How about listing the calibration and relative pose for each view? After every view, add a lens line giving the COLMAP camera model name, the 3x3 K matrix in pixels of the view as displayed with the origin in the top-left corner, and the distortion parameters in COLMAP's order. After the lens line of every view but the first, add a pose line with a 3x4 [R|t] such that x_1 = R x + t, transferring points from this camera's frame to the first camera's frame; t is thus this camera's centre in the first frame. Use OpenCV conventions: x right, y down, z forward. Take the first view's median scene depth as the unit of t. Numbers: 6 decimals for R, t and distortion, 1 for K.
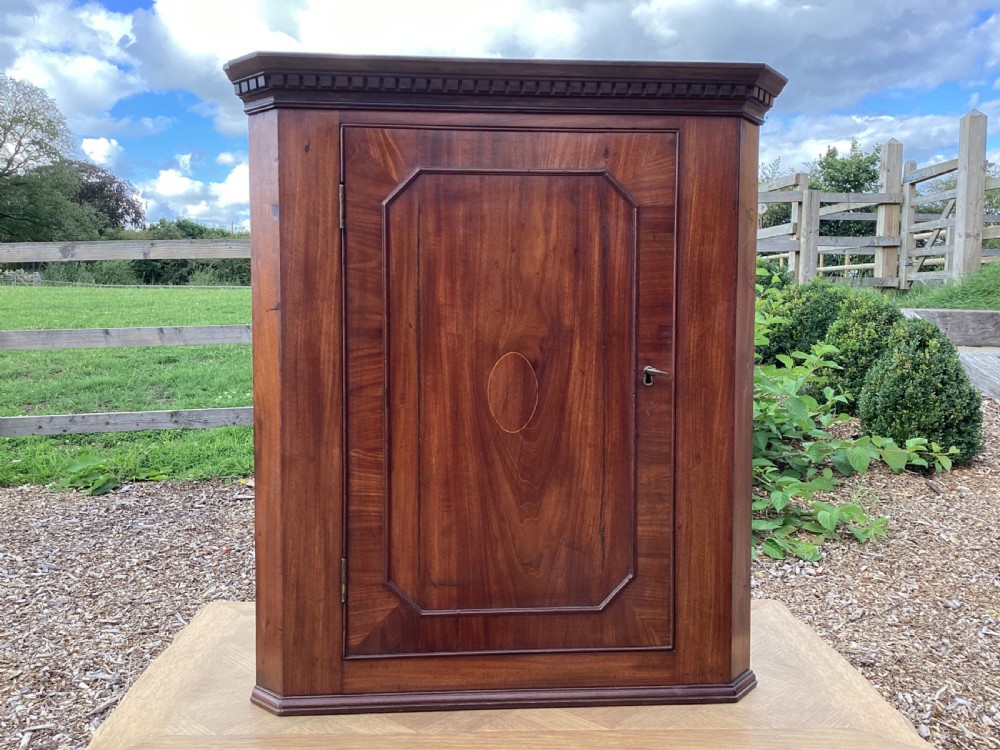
lens RADIAL K [[881.7, 0, 493.9], [0, 881.7, 384.7], [0, 0, 1]] dist [0.097082, -0.161276]
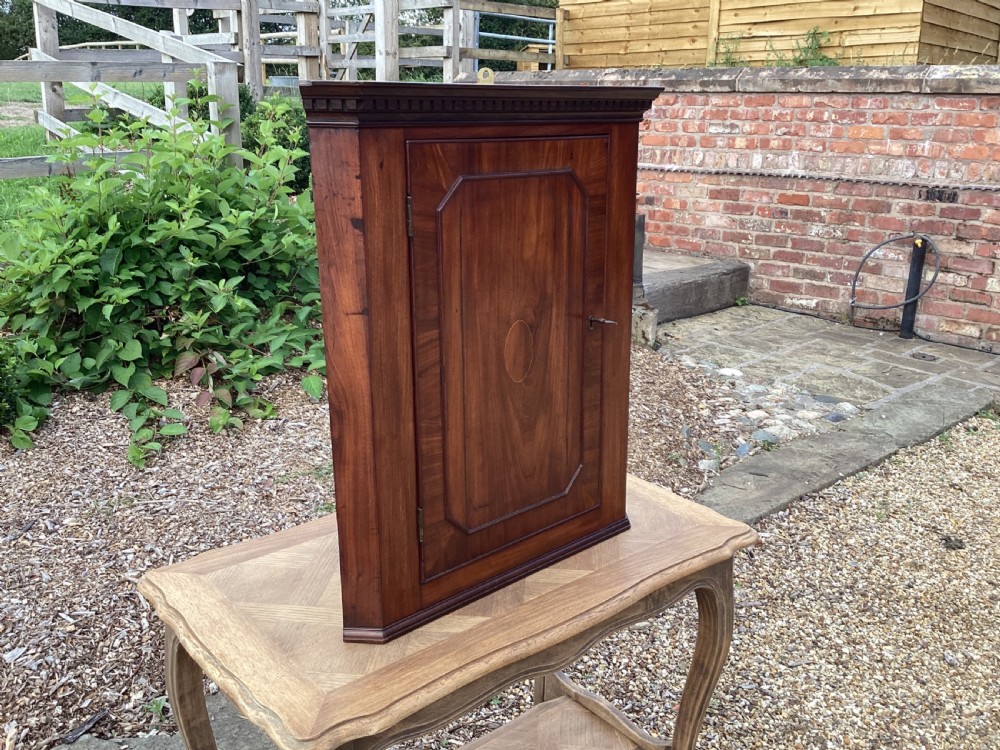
lens RADIAL K [[881.7, 0, 486.8], [0, 881.7, 384.5], [0, 0, 1]] dist [0.097082, -0.161276]
pose [[0.791062, -0.181132, 0.584305, -0.756055], [0.044529, 0.969674, 0.240310, -0.249274], [-0.610113, -0.164082, 0.775138, 0.036459]]
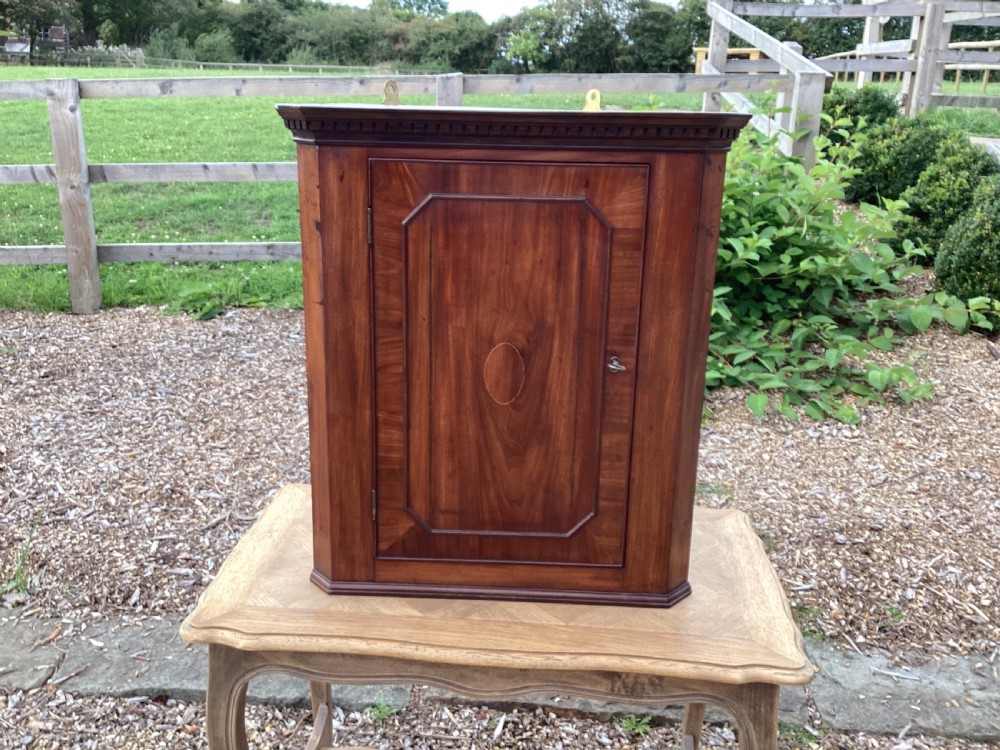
lens RADIAL K [[881.7, 0, 497.3], [0, 881.7, 378.9], [0, 0, 1]] dist [0.097082, -0.161276]
pose [[0.993850, 0.050388, -0.098604, 0.134681], [-0.027477, 0.974839, 0.221212, -0.260390], [0.107269, -0.217142, 0.970228, -0.227085]]
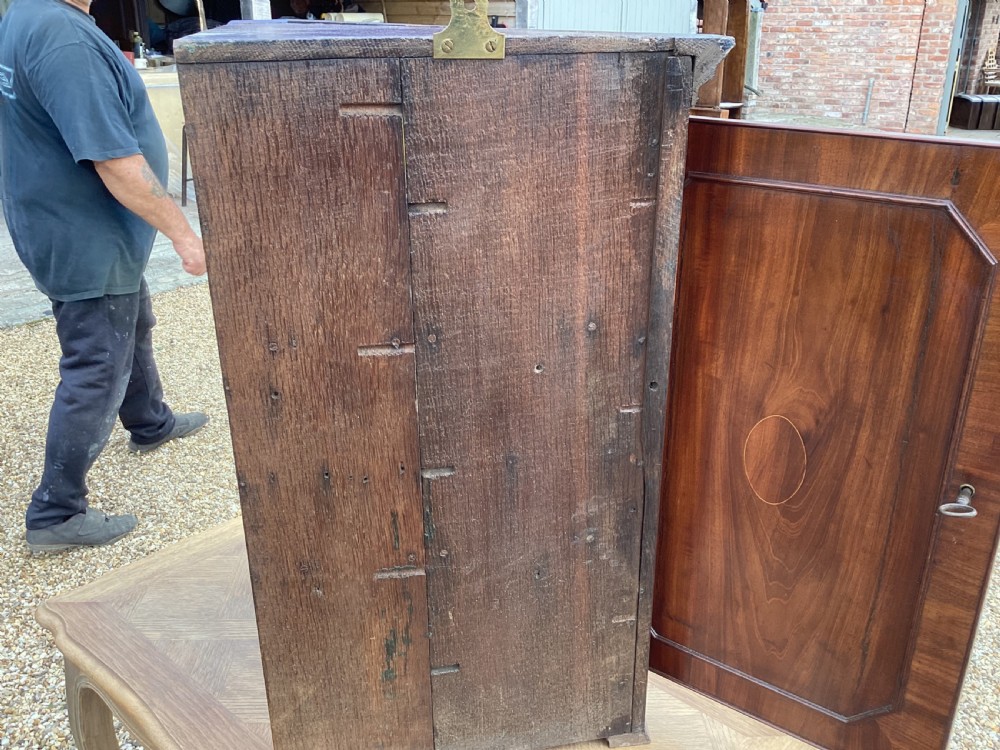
lens RADIAL K [[881.7, 0, 519.8], [0, 881.7, 379.0], [0, 0, 1]] dist [0.097082, -0.161276]
pose [[0.758925, 0.260445, -0.596826, 0.305372], [-0.033110, 0.930781, 0.364075, -0.343385], [0.650336, -0.256545, 0.715016, 0.286477]]
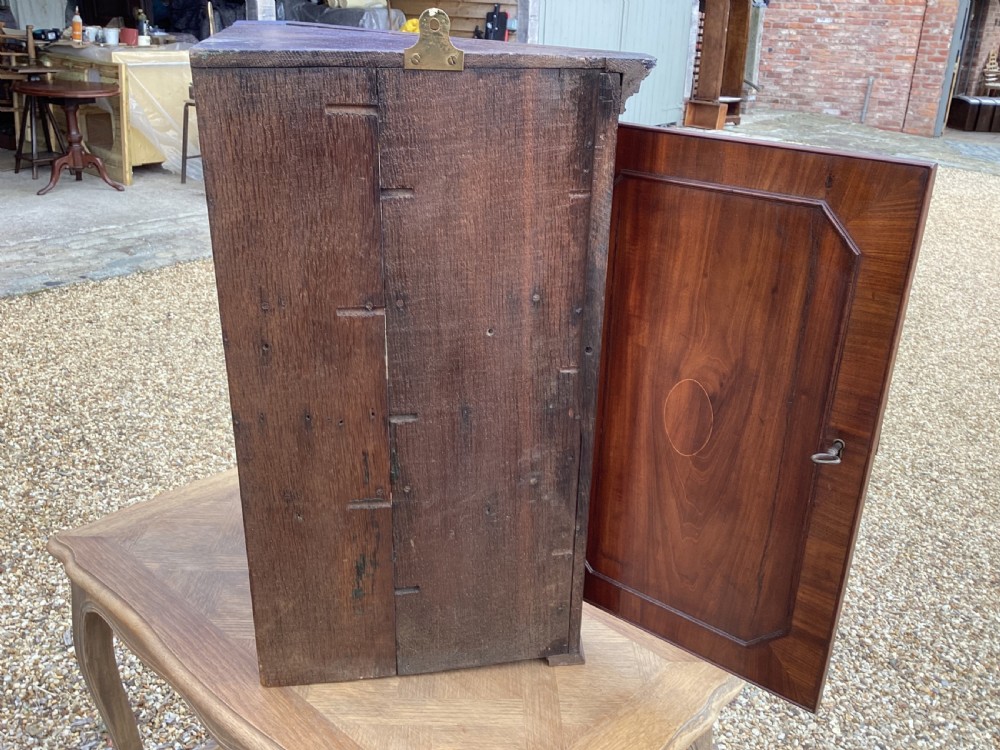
lens RADIAL K [[881.7, 0, 520.0], [0, 881.7, 379.8], [0, 0, 1]] dist [0.097082, -0.161276]
pose [[0.753963, 0.292175, -0.588366, 0.428176], [-0.063497, 0.923866, 0.377412, -0.372127], [0.653841, -0.247195, 0.715113, 0.207575]]
